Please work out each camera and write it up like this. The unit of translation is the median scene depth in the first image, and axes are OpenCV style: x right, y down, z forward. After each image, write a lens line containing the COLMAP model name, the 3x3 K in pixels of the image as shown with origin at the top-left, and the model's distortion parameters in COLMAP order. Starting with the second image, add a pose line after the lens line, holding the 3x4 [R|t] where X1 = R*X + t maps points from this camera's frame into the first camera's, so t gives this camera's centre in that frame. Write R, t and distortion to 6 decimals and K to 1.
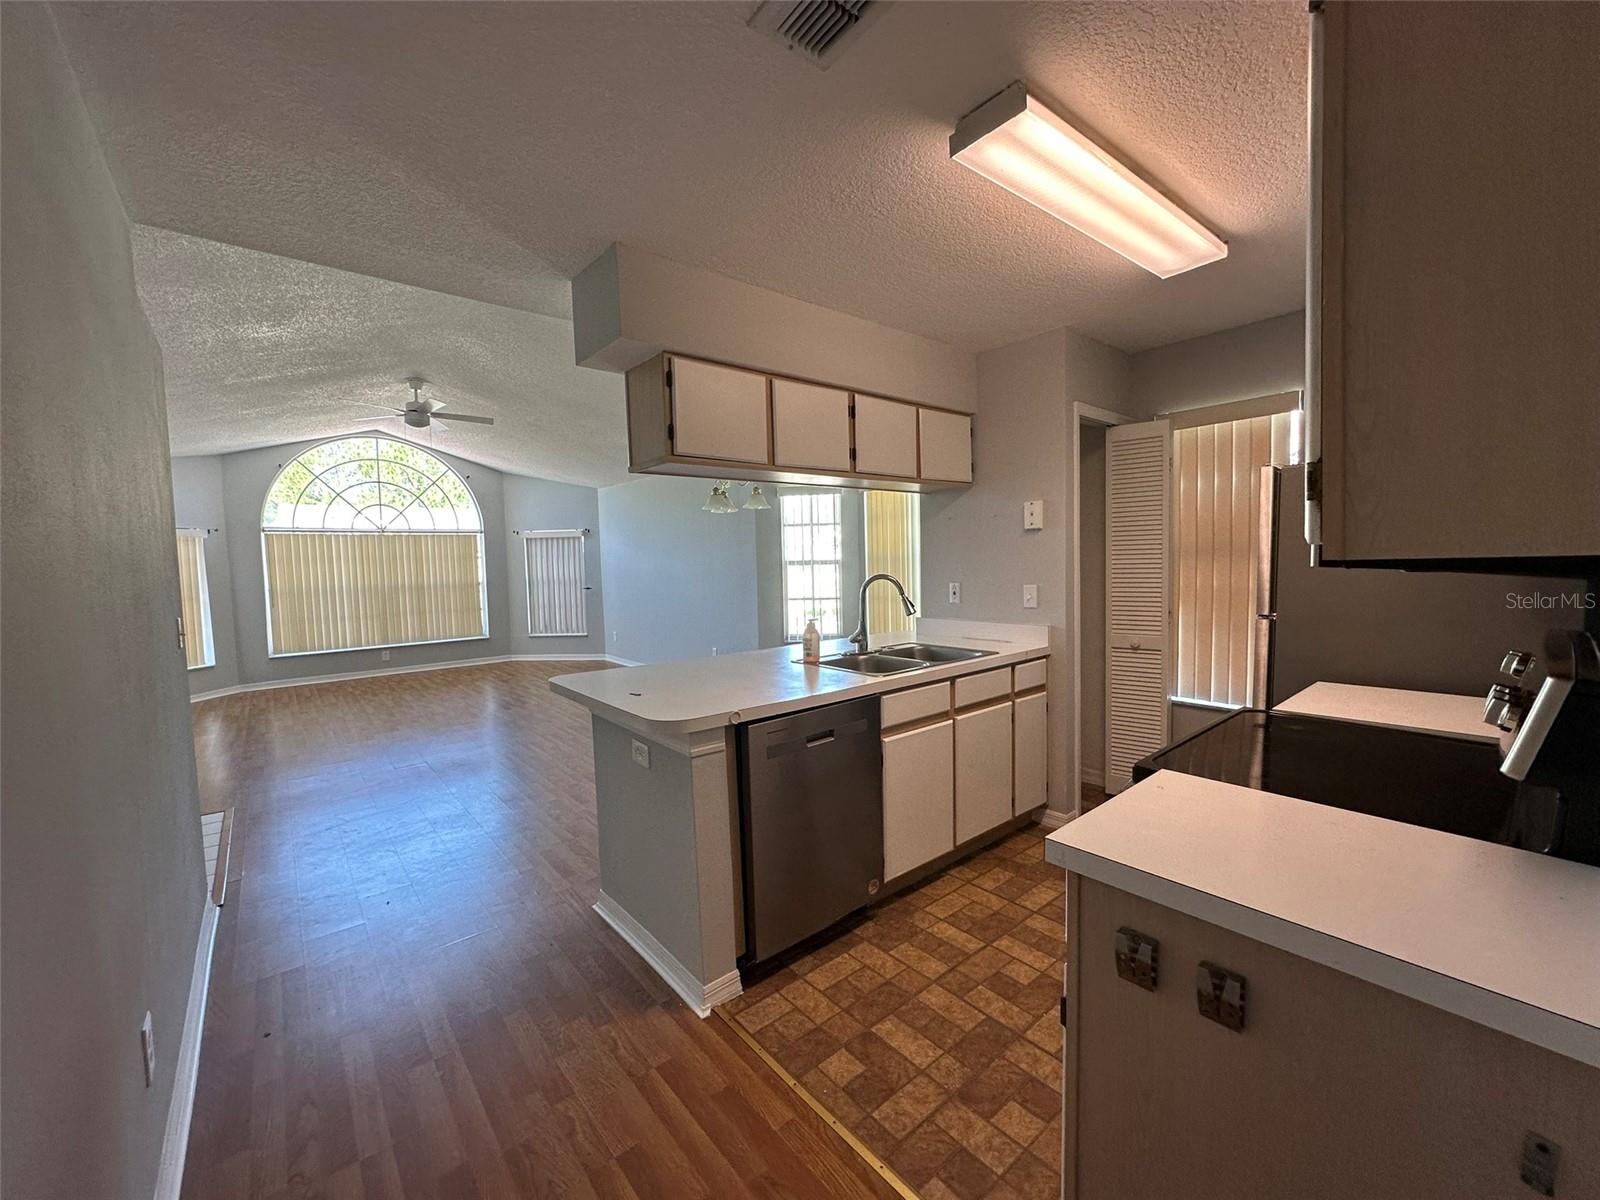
lens RADIAL K [[640.1, 0, 796.3], [0, 640.1, 598.8], [0, 0, 1]] dist [-0.007950, 0.000205]
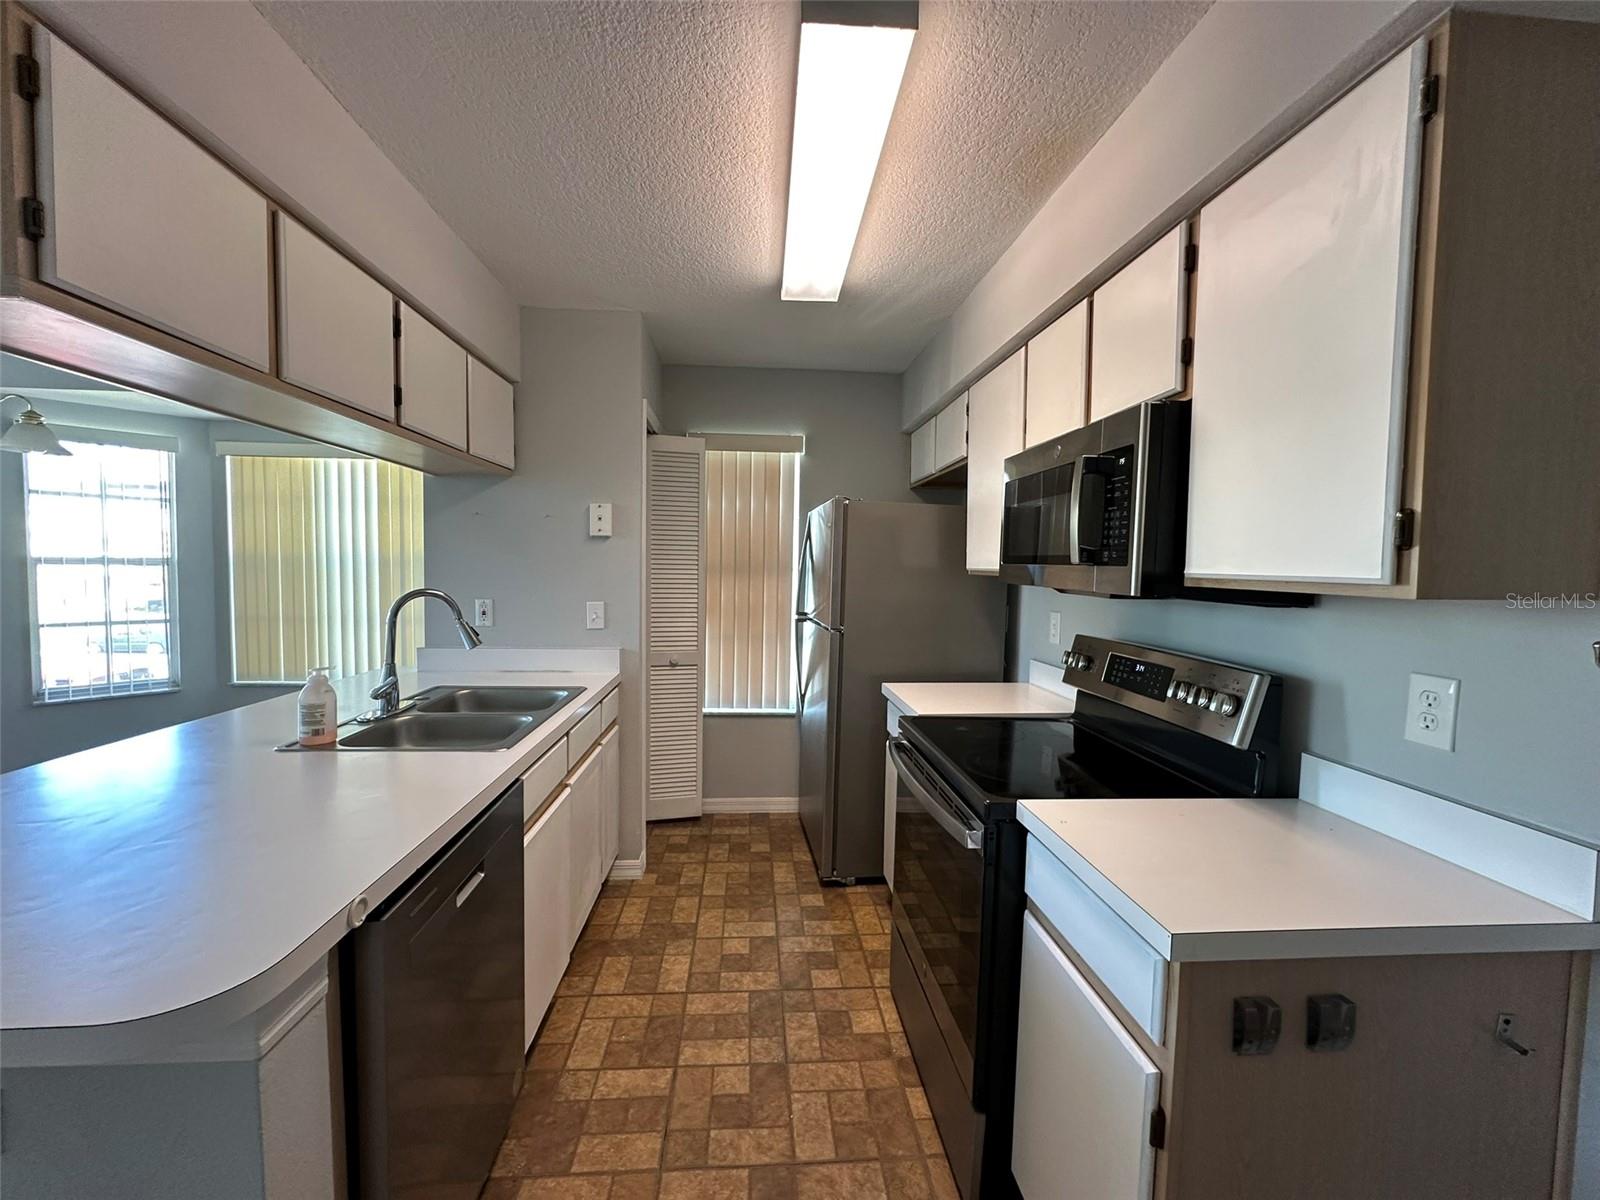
lens RADIAL K [[640.1, 0, 800.9], [0, 640.1, 598.0], [0, 0, 1]] dist [-0.007950, 0.000205]
pose [[0.572474, -0.006396, 0.819898, -0.087852], [0.017687, 0.999833, -0.004550, -0.009322], [-0.819732, 0.017107, 0.572492, 0.148983]]
